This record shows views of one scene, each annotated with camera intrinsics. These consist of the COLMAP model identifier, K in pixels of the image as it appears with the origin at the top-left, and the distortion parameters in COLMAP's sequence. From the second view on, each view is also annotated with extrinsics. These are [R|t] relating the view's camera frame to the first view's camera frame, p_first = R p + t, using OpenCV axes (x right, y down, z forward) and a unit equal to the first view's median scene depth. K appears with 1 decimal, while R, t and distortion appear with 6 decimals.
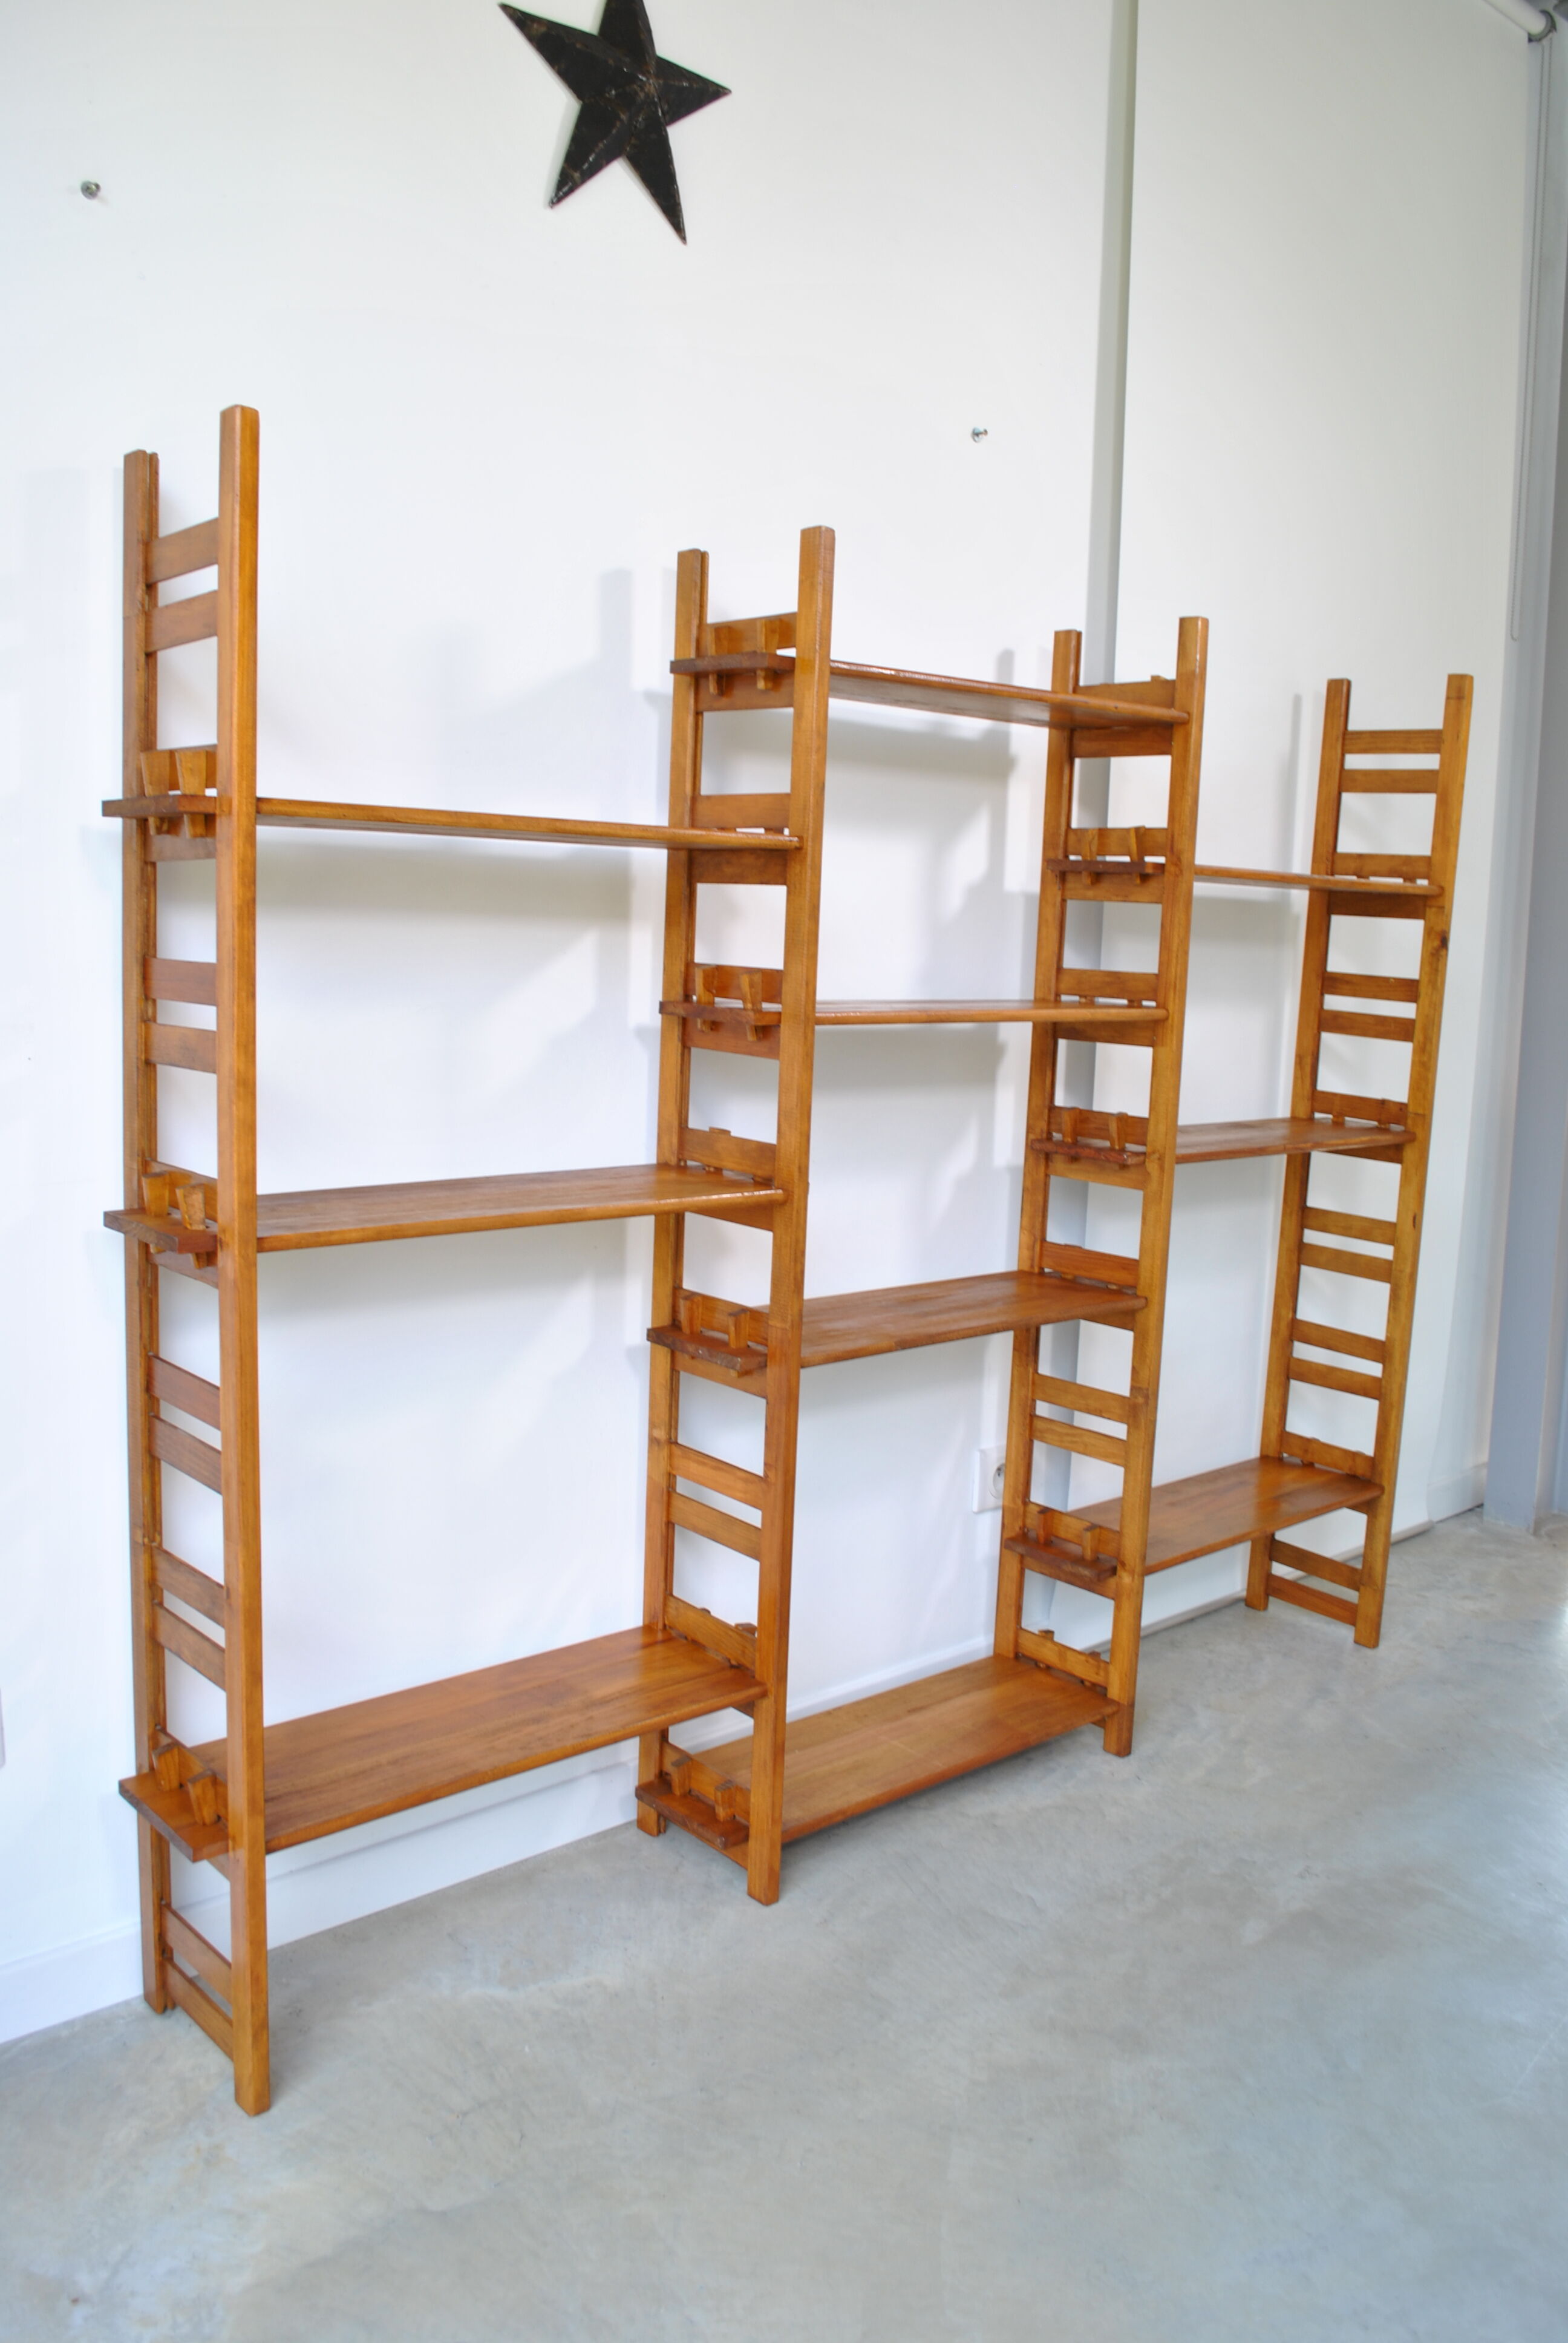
lens RADIAL K [[1895.6, 0, 774.7], [0, 1895.6, 1167.4], [0, 0, 1]] dist [-0.077536, 0.000007]
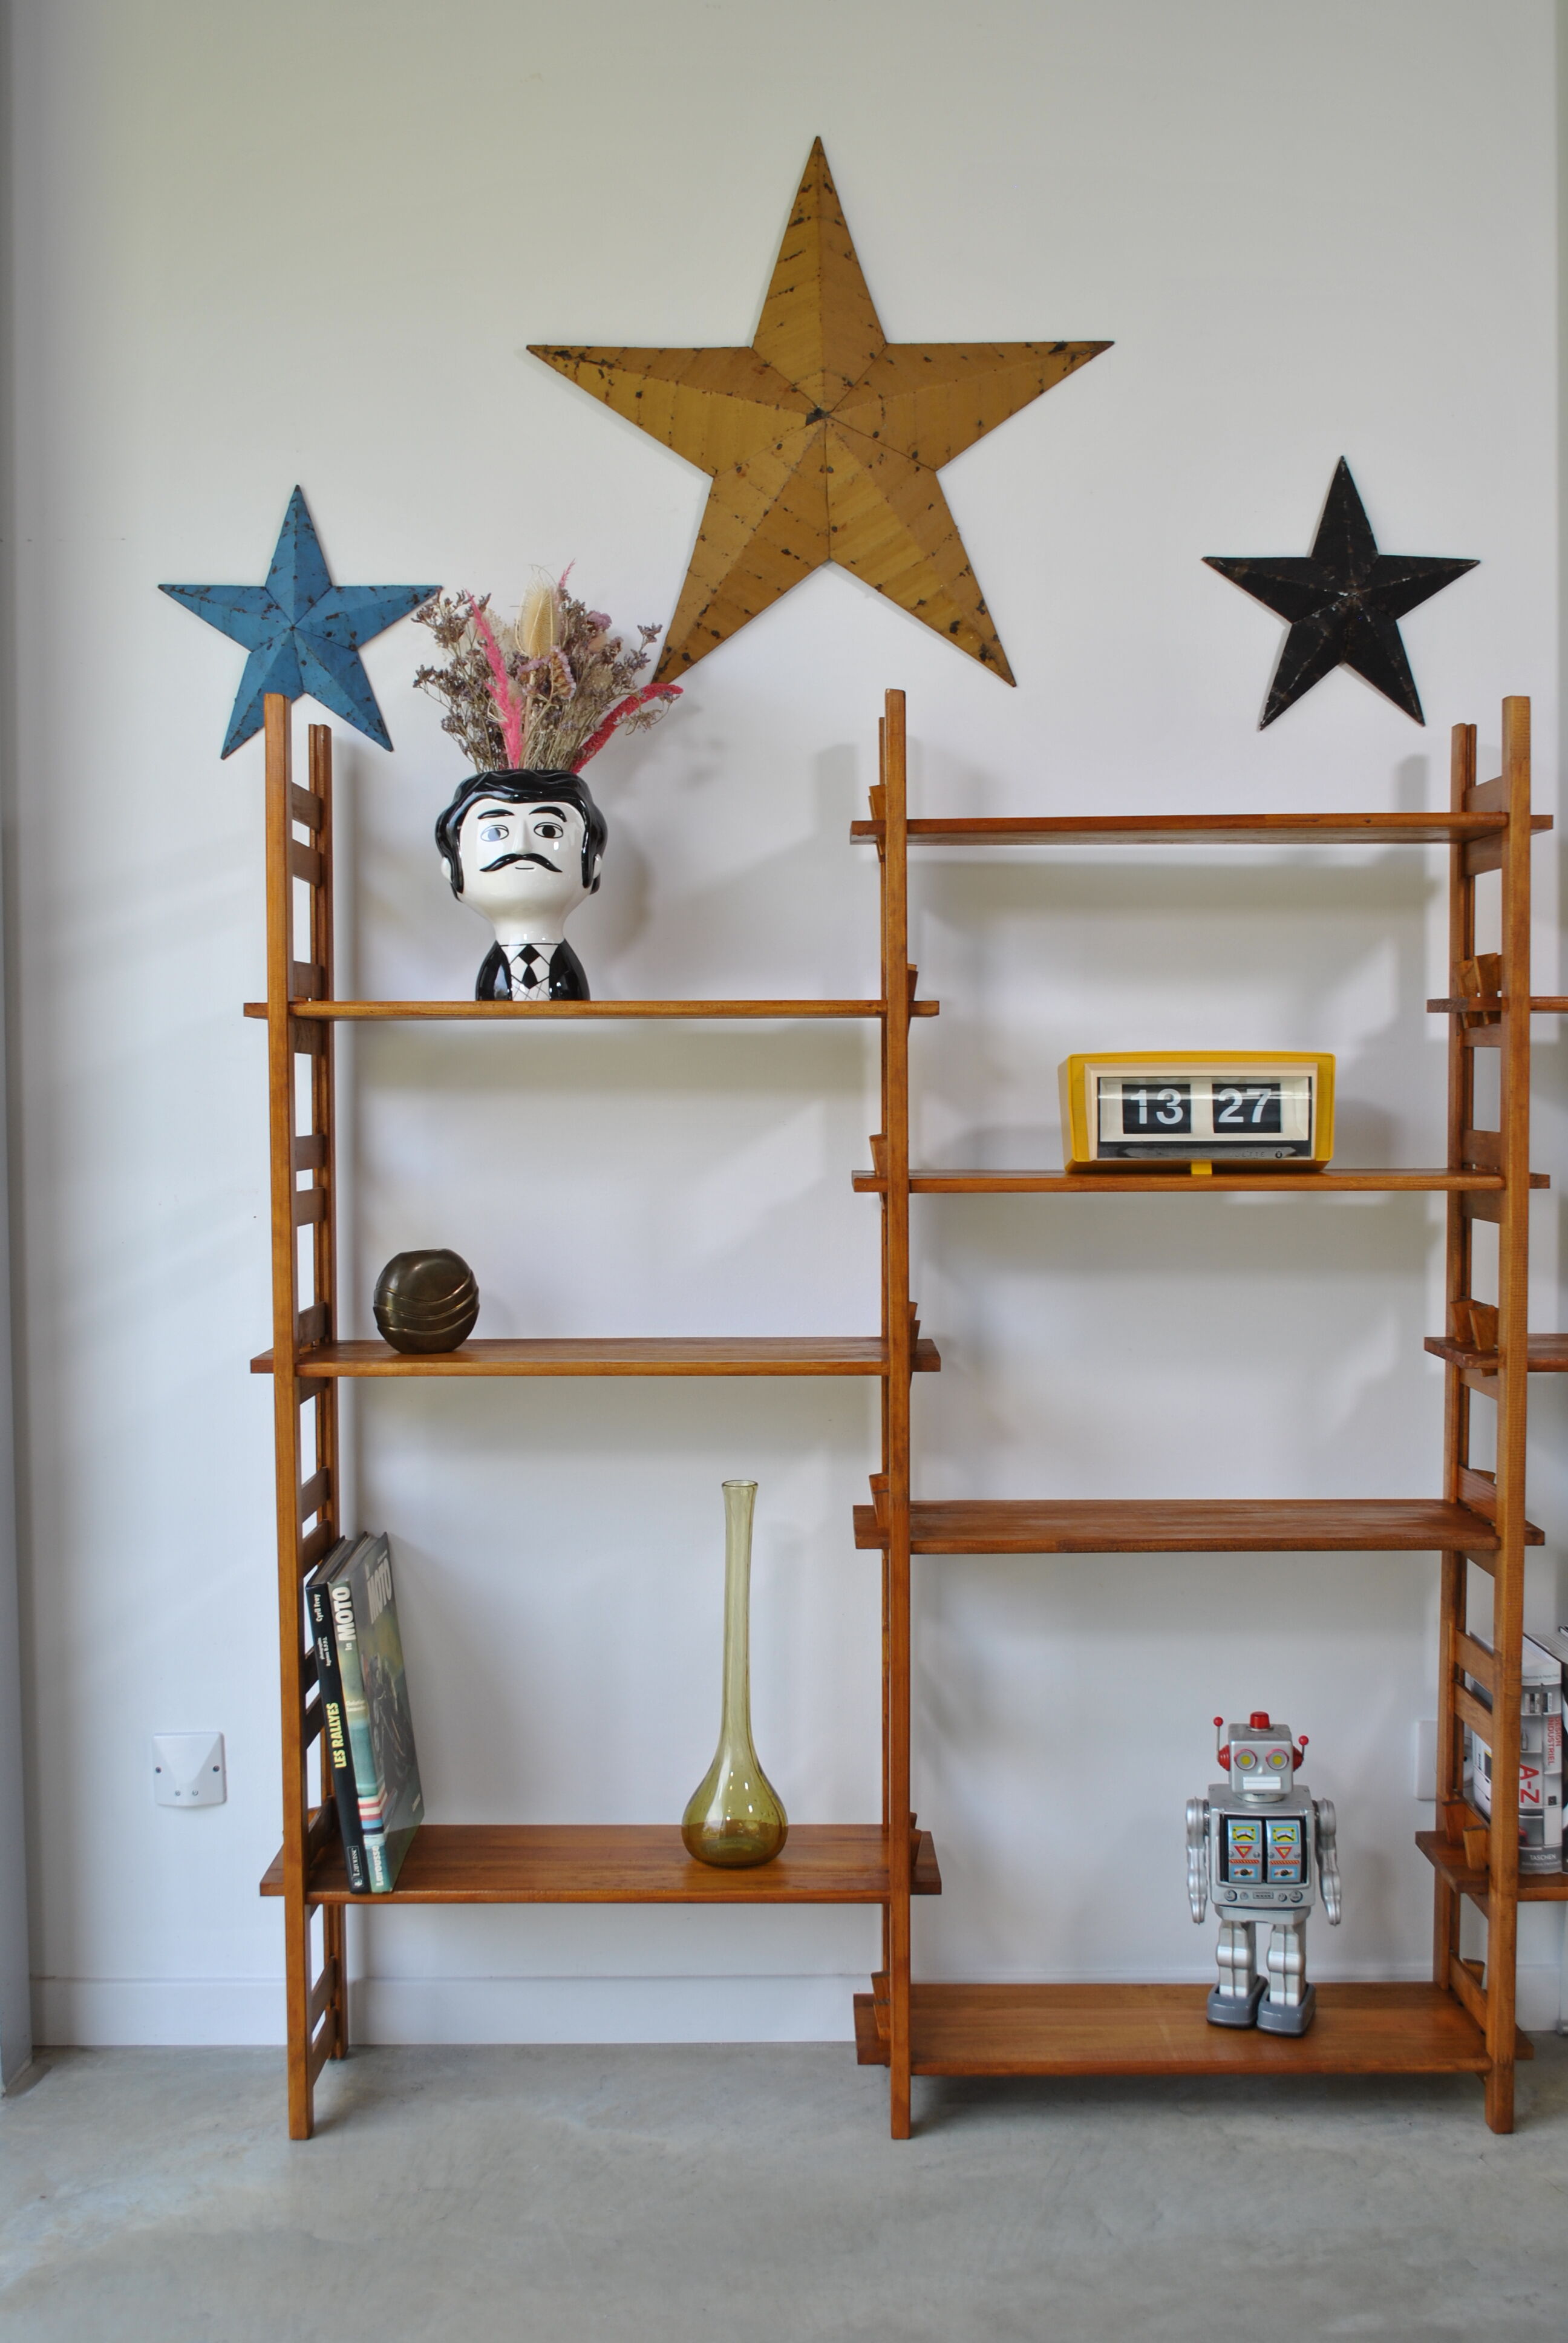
lens RADIAL K [[2414.7, 0, 765.3], [0, 2414.7, 1171.4], [0, 0, 1]] dist [-0.064055, 0.011150]
pose [[0.746702, -0.010265, -0.665079, 0.730843], [-0.057324, 0.995168, -0.079719, 0.015538], [0.662684, 0.097651, 0.742506, 0.032466]]
